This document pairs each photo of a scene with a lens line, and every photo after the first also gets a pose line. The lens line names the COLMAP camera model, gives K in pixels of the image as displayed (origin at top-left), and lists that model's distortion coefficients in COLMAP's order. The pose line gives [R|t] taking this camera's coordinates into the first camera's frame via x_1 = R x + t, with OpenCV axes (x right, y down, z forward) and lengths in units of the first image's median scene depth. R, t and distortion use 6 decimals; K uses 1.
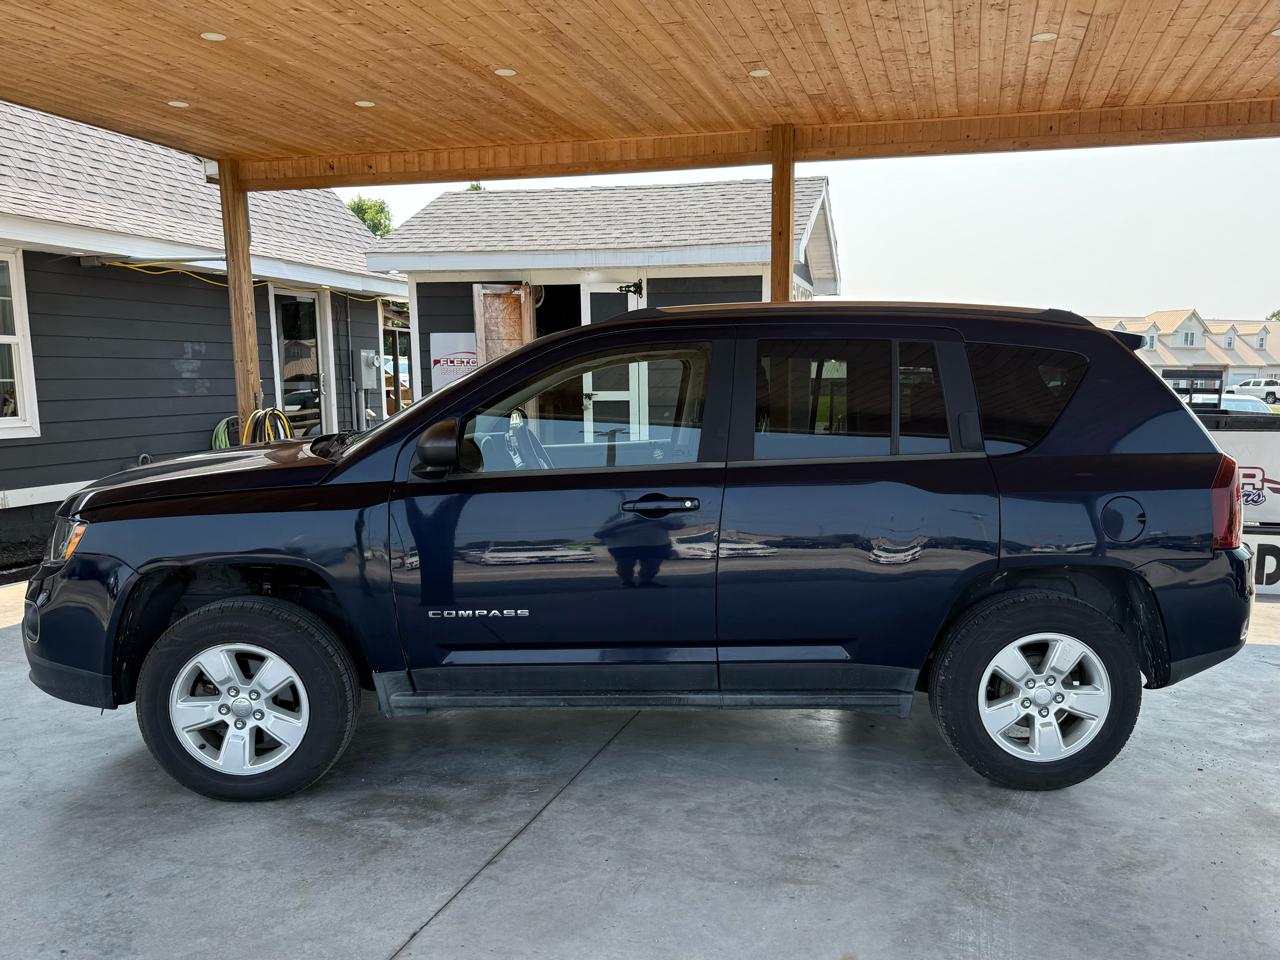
lens RADIAL K [[1065.6, 0, 672.7], [0, 1065.6, 564.8], [0, 0, 1]] dist [0.104131, -0.157830]
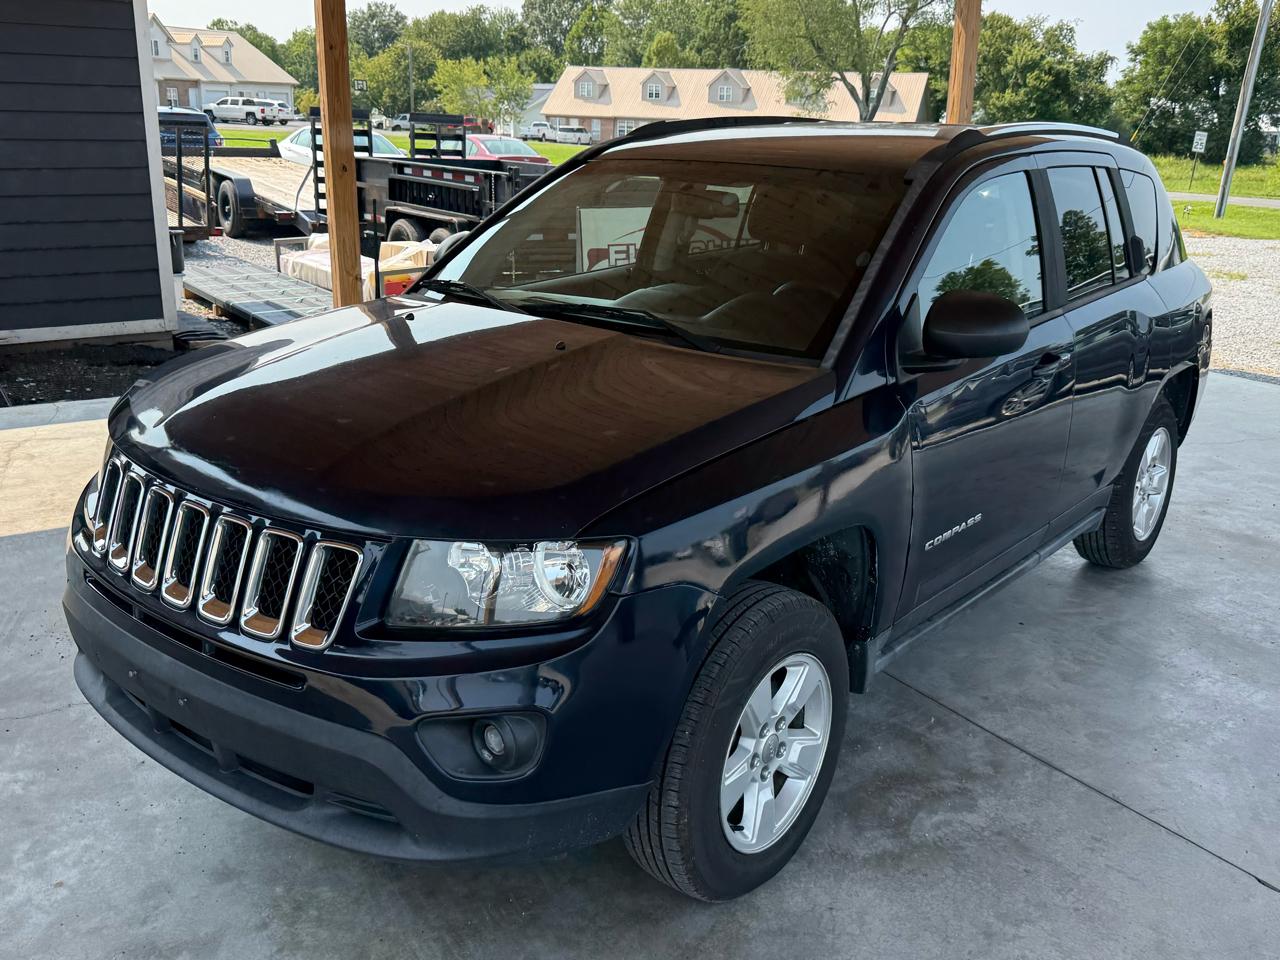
lens RADIAL K [[1186.4, 0, 675.8], [0, 1186.4, 468.5], [0, 0, 1]] dist [0.123263, -0.241544]
pose [[0.642647, -0.199015, 0.739863, -0.436101], [0.096510, 0.979010, 0.179514, -0.081567], [-0.760059, -0.043960, 0.648365, 0.260949]]
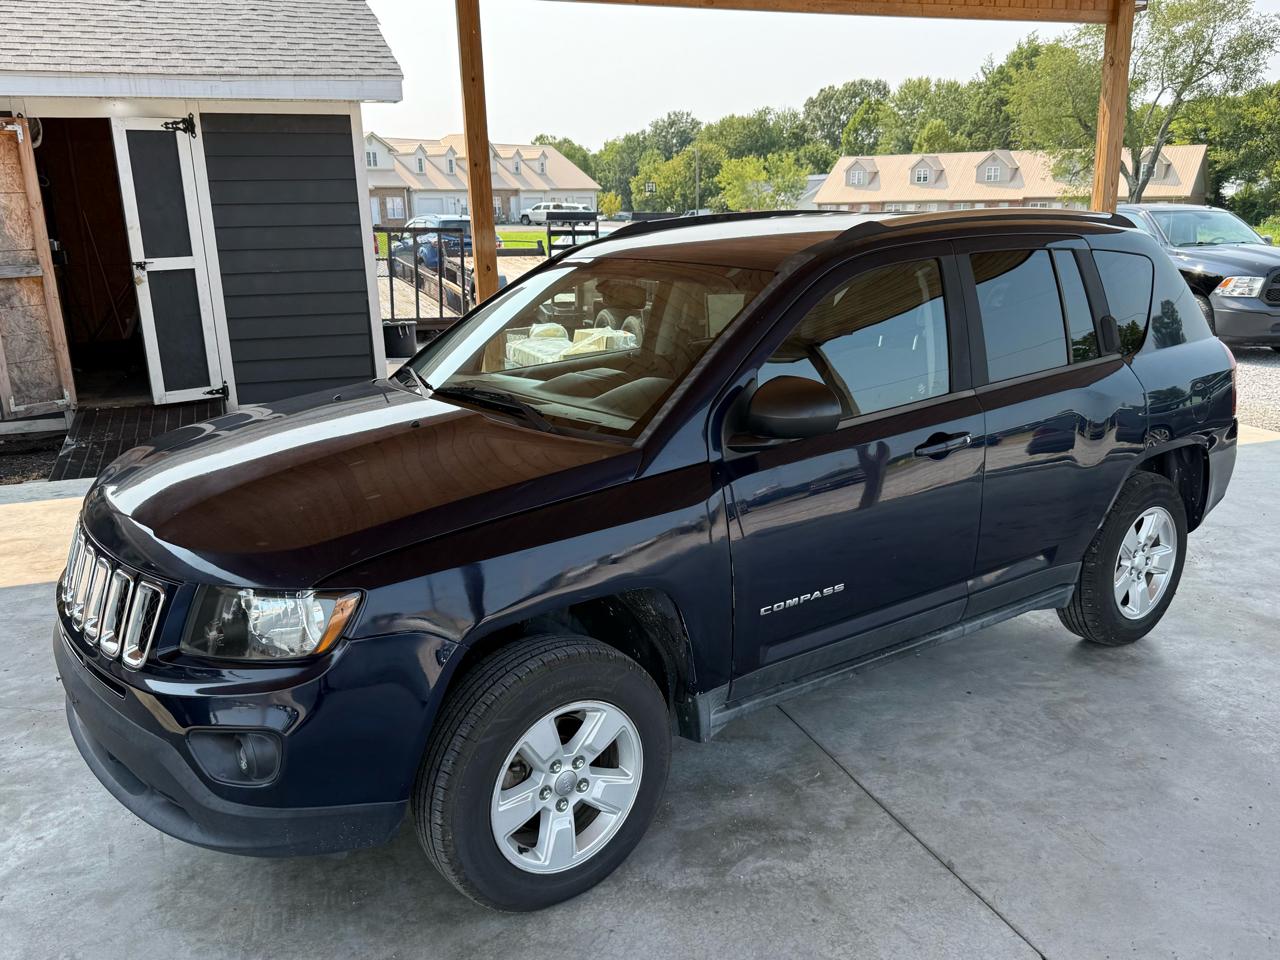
lens RADIAL K [[1084.8, 0, 651.7], [0, 1084.8, 531.4], [0, 0, 1]] dist [0.101170, -0.173966]
pose [[0.816651, -0.177743, 0.549081, -0.338109], [0.108830, 0.981753, 0.155940, -0.070650], [-0.566779, -0.067592, 0.821093, 0.159886]]
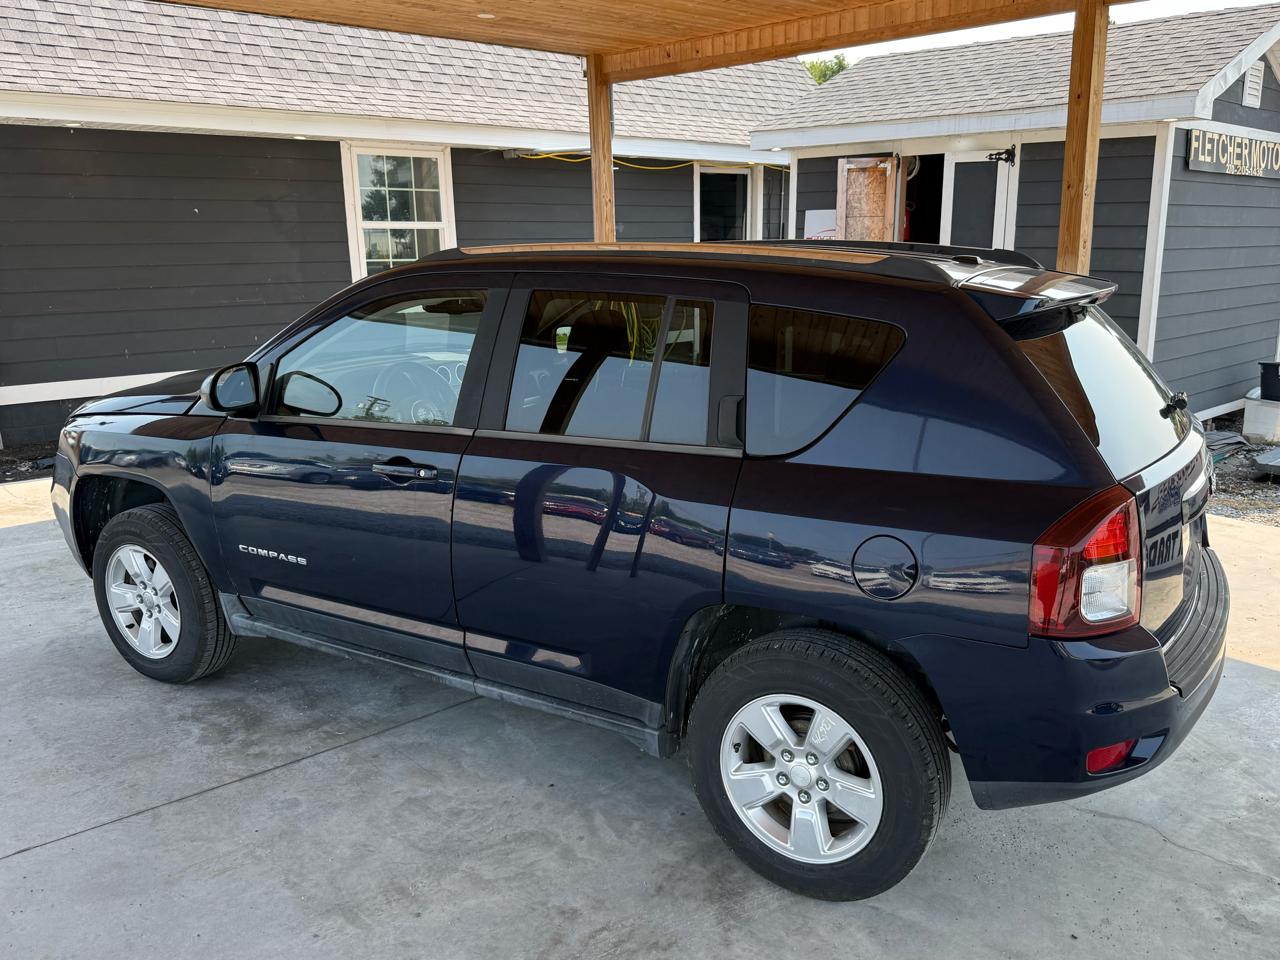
lens RADIAL K [[1052.5, 0, 684.2], [0, 1052.5, 476.6], [0, 0, 1]] dist [0.075870, -0.128803]
pose [[0.846918, 0.123319, -0.517225, 0.298657], [-0.090376, 0.991966, 0.088524, -0.068626], [0.523986, -0.028228, 0.851259, 0.155590]]
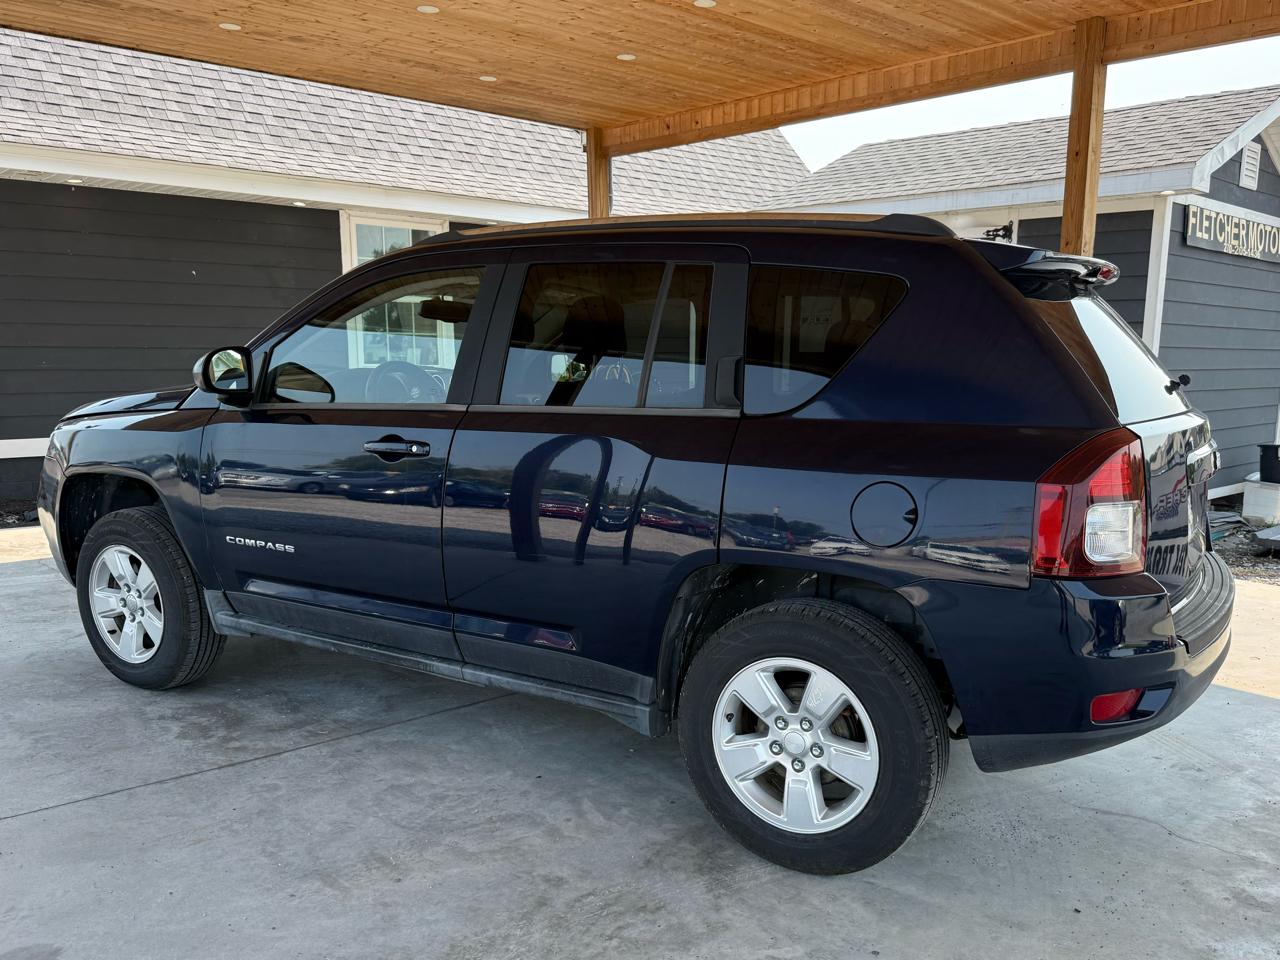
lens RADIAL K [[1061.6, 0, 673.1], [0, 1061.6, 544.8], [0, 0, 1]] dist [0.086543, -0.149747]
pose [[0.843710, 0.112697, -0.524835, 0.302533], [-0.106287, 0.993429, 0.042455, -0.016734], [0.526171, 0.019964, 0.850144, 0.156709]]
